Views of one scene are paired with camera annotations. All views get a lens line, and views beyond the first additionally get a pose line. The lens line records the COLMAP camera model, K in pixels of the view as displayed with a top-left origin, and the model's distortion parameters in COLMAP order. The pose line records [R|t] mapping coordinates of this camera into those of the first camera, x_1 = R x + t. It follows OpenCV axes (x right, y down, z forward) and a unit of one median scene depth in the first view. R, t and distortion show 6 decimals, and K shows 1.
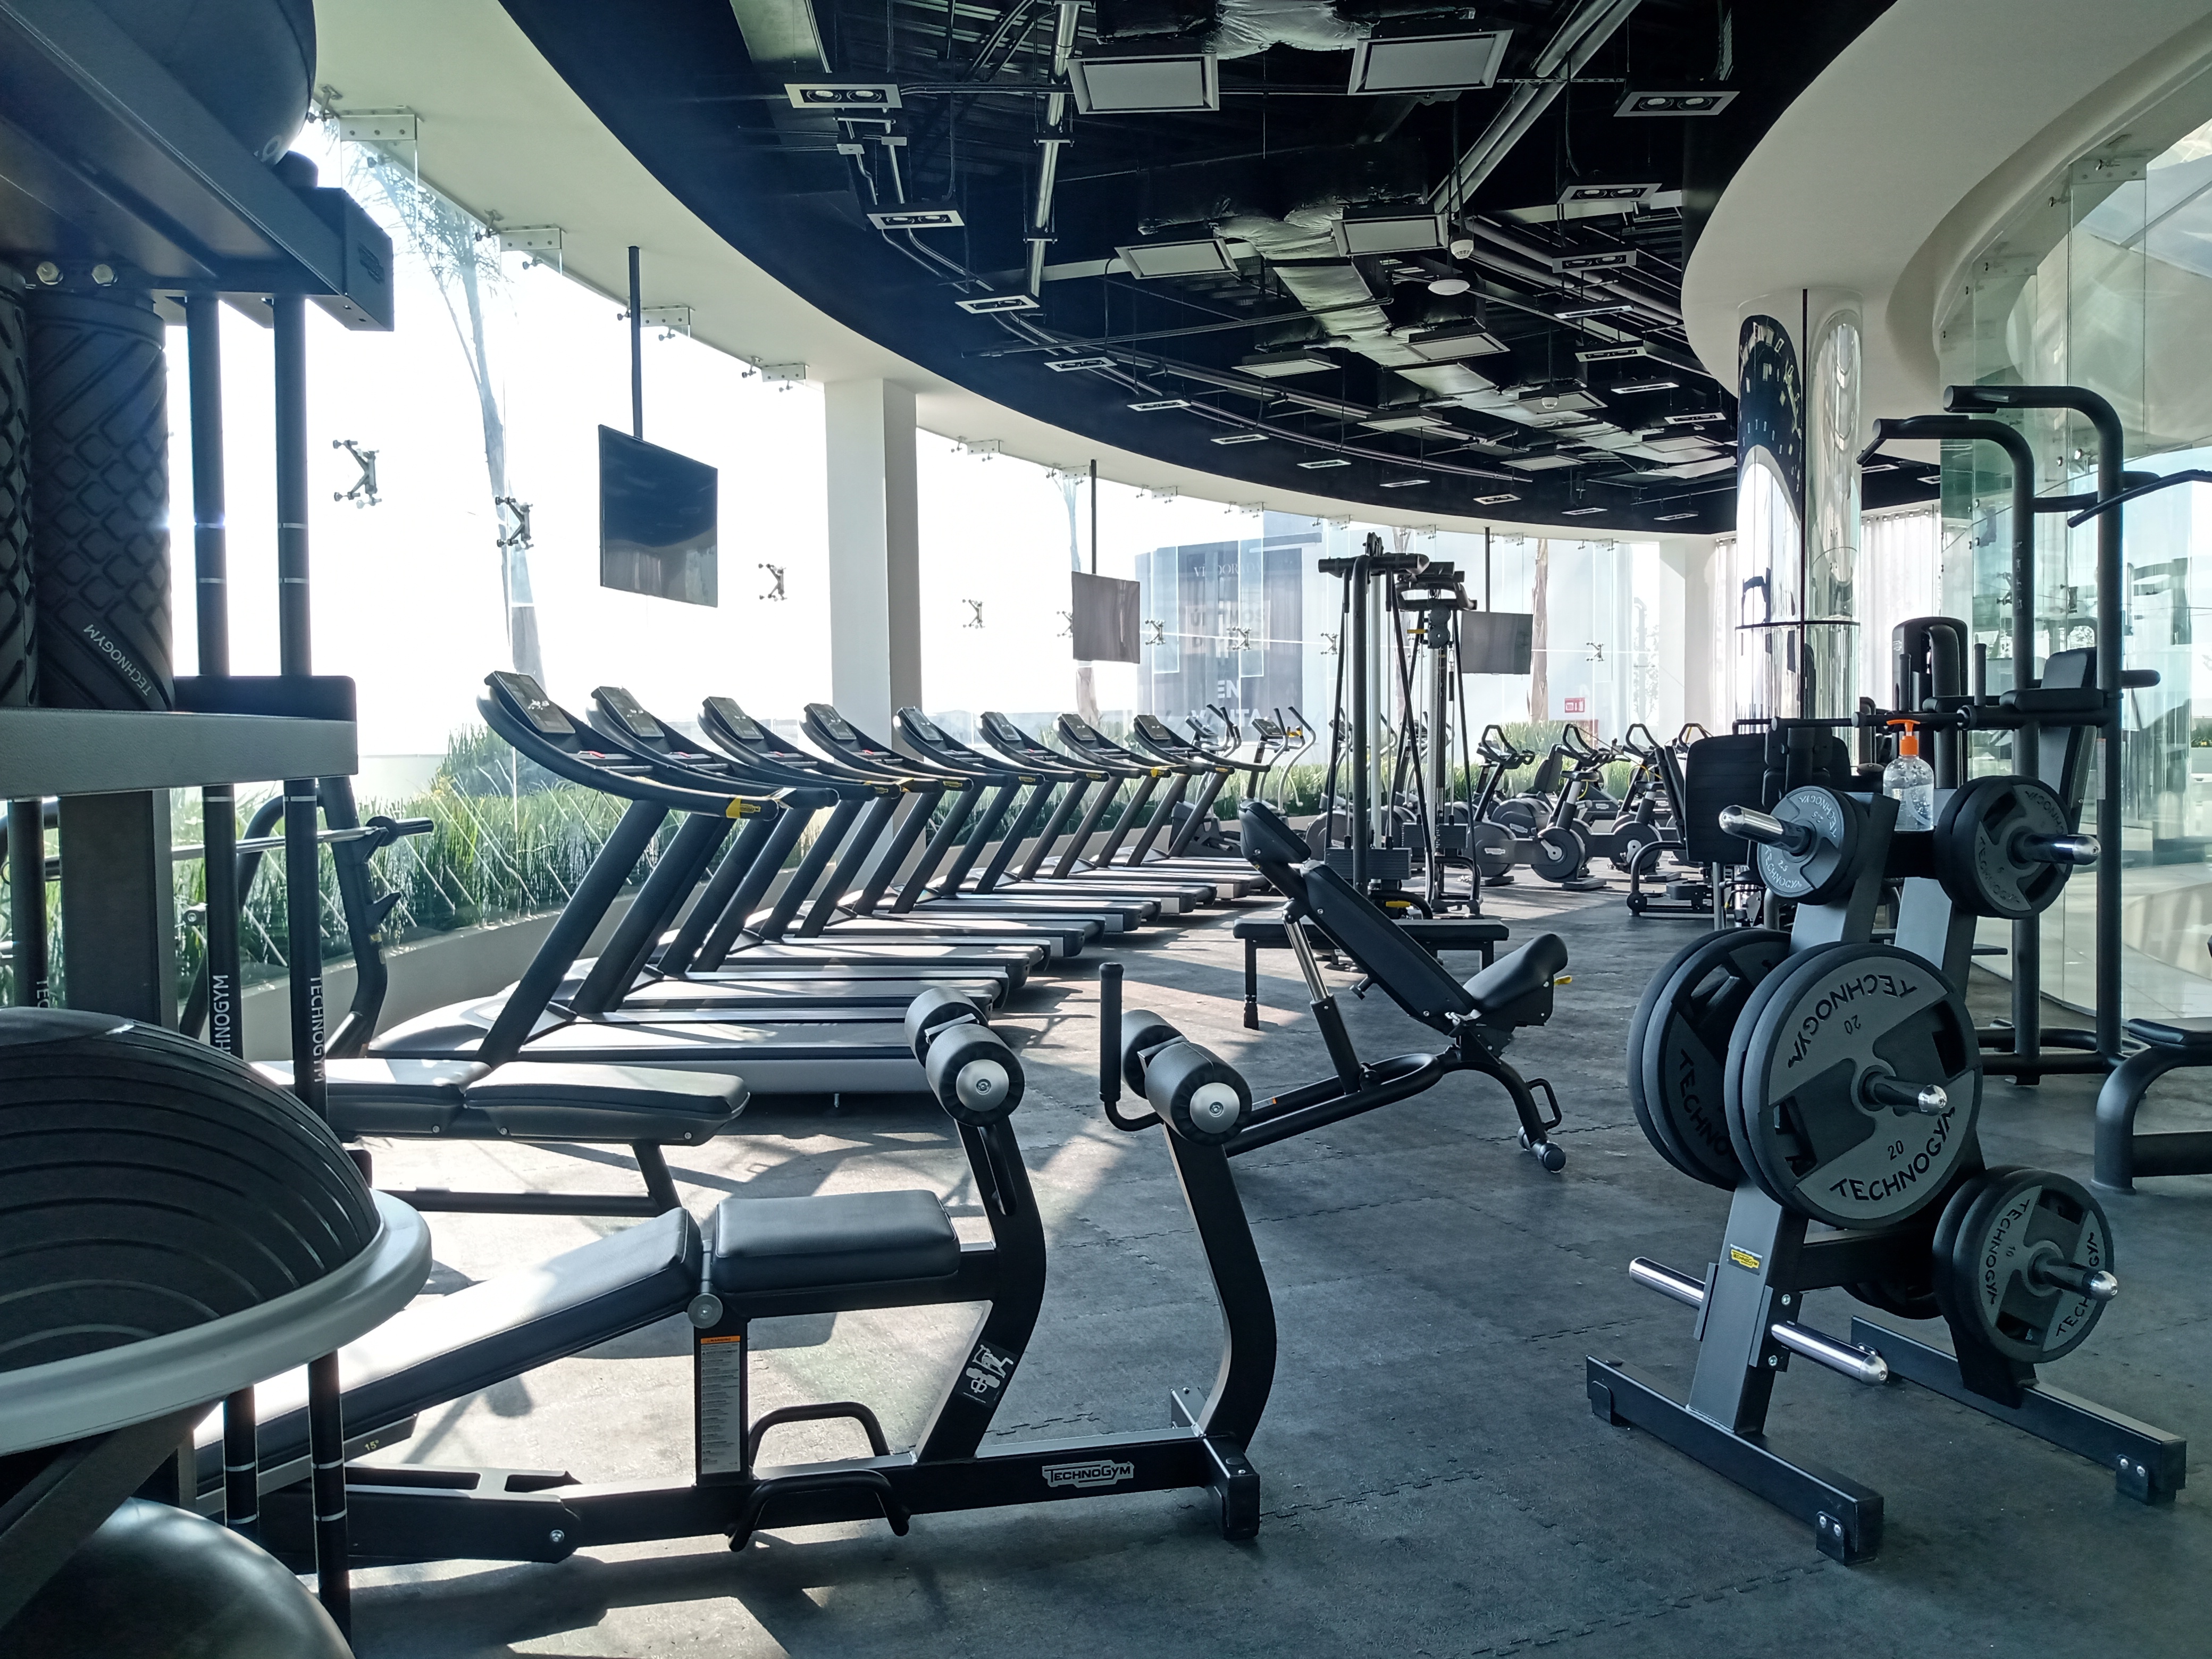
lens RADIAL K [[1716.8, 0, 1099.6], [0, 1716.8, 804.7], [0, 0, 1]] dist [0.099590, -0.157656]
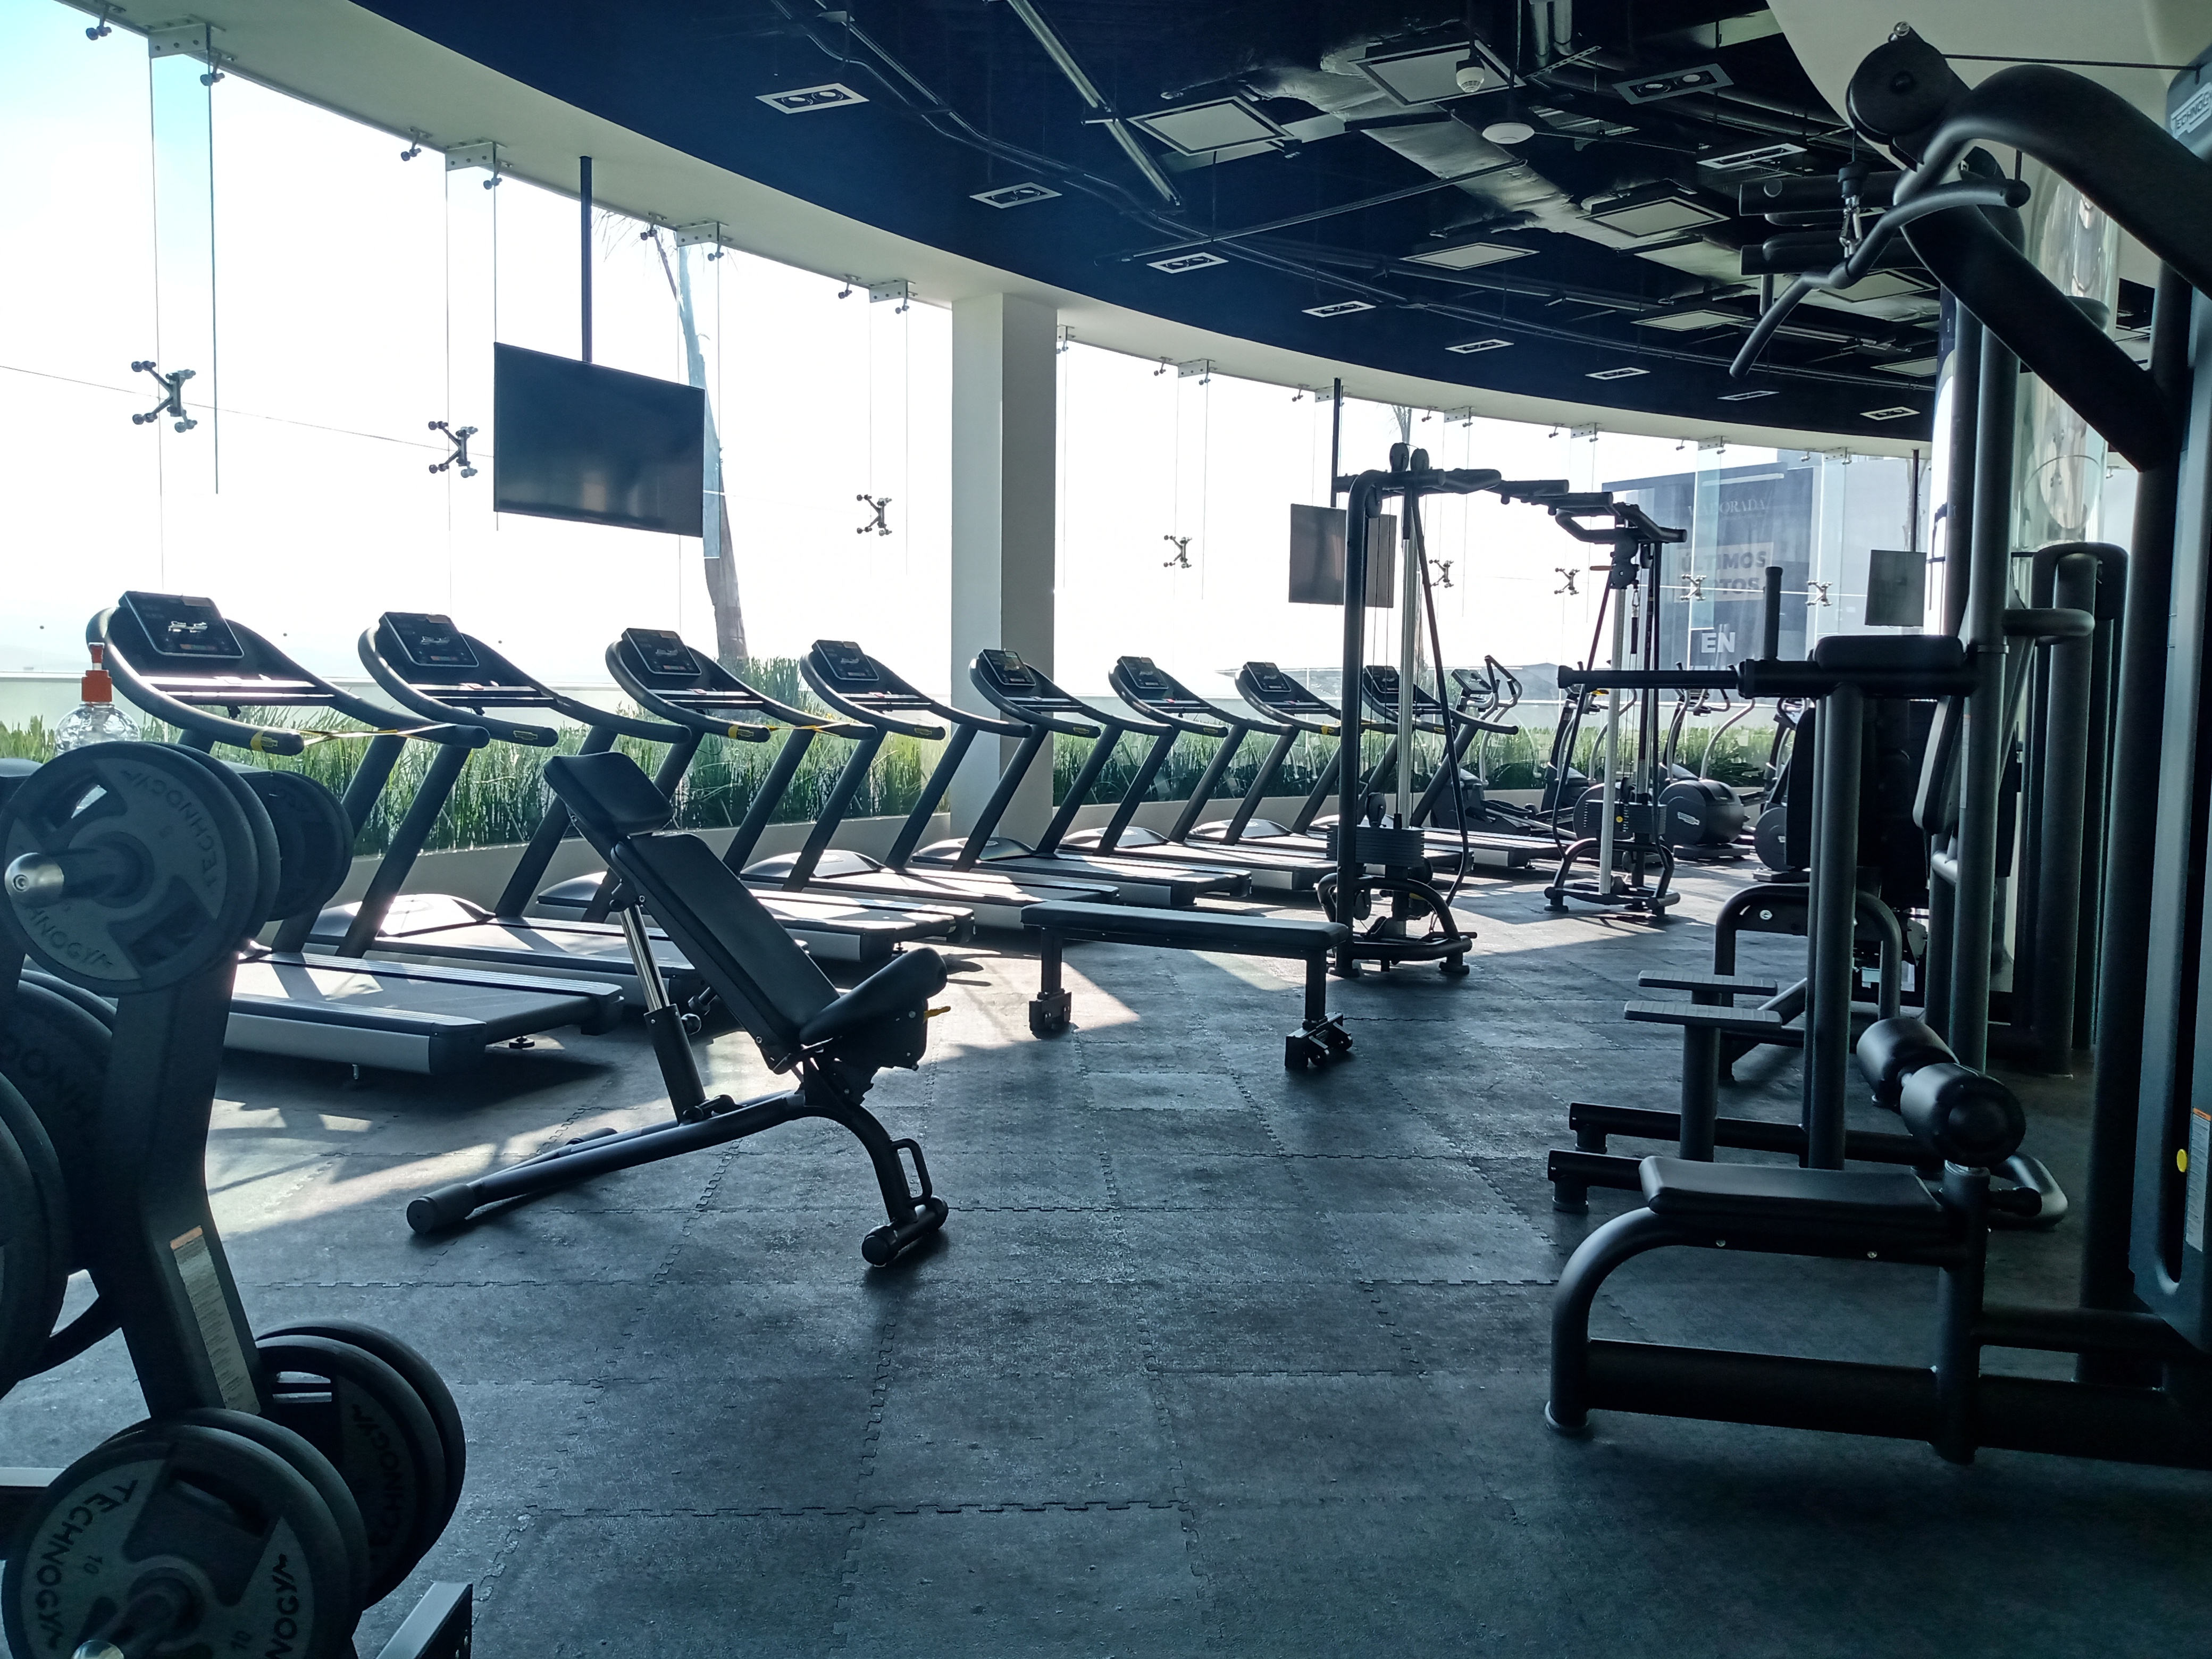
lens RADIAL K [[1716.8, 0, 1099.6], [0, 1716.8, 804.7], [0, 0, 1]] dist [0.099590, -0.157656]
pose [[0.940007, 0.051320, -0.337274, 0.288151], [-0.041964, 0.998507, 0.034979, -0.008354], [0.338565, -0.018727, 0.940757, 0.163072]]
